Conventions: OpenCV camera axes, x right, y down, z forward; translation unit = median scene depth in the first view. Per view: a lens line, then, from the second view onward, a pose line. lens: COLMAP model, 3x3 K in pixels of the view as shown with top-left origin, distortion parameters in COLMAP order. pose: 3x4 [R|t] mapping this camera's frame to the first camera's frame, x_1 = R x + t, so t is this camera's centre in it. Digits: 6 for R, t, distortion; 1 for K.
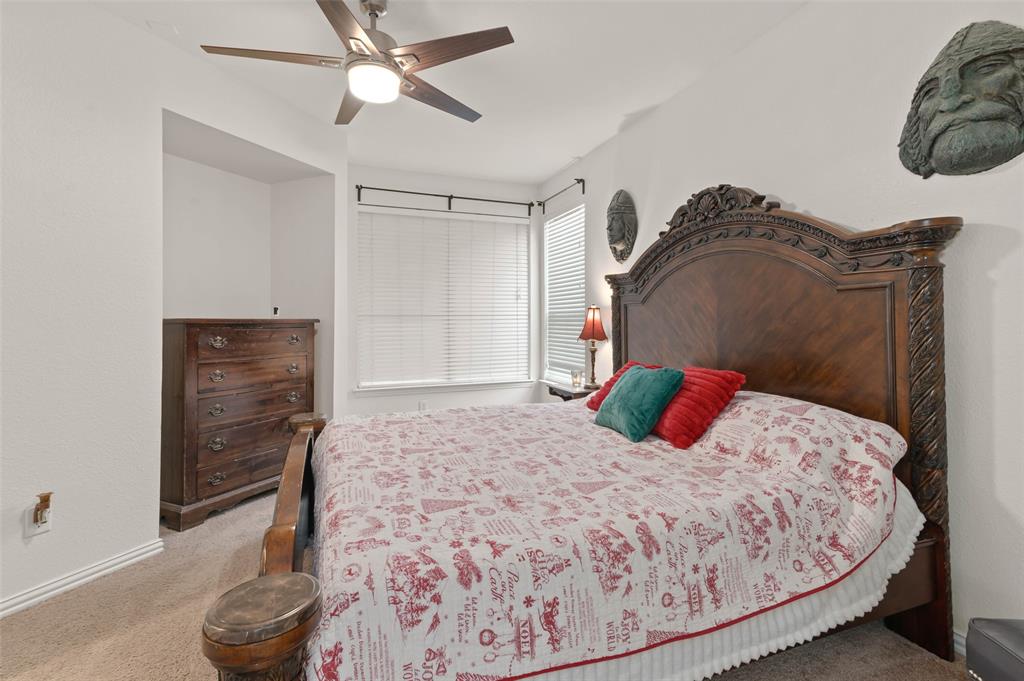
lens RADIAL K [[479.2, 0, 511.7], [0, 479.2, 322.5], [0, 0, 1]] dist [0.019772, -0.000285]
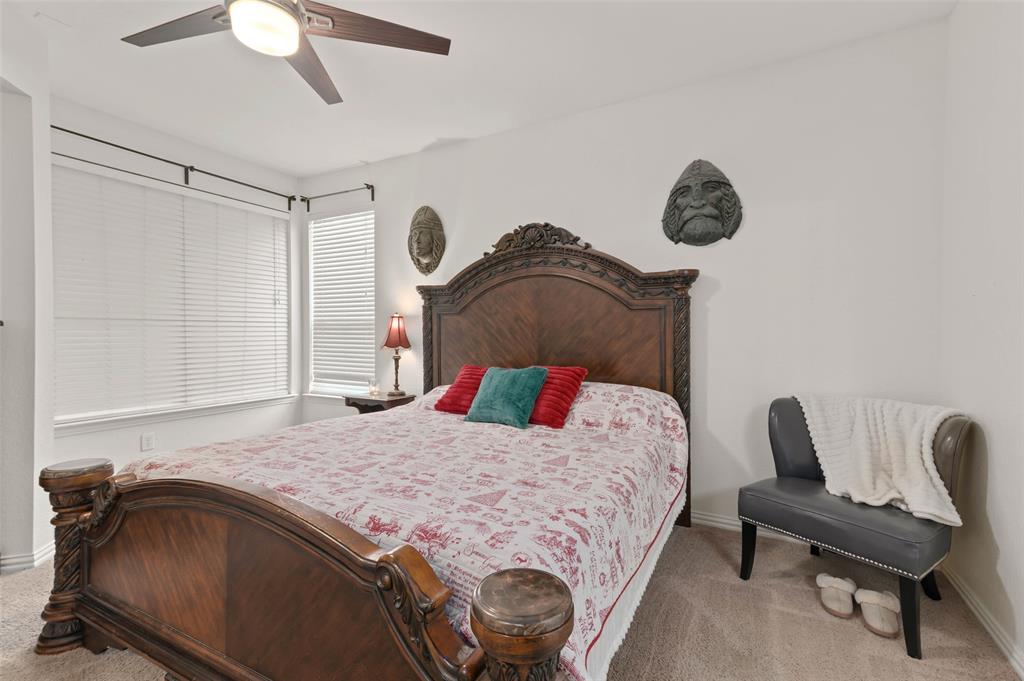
lens RADIAL K [[478.8, 0, 512.0], [0, 478.8, 340.5], [0, 0, 1]] dist [0.016667, -0.000229]
pose [[0.746715, -0.001304, 0.665143, -0.500312], [-0.006138, 0.999942, 0.008851, 0.015645], [-0.665116, -0.010692, 0.746663, 0.116250]]
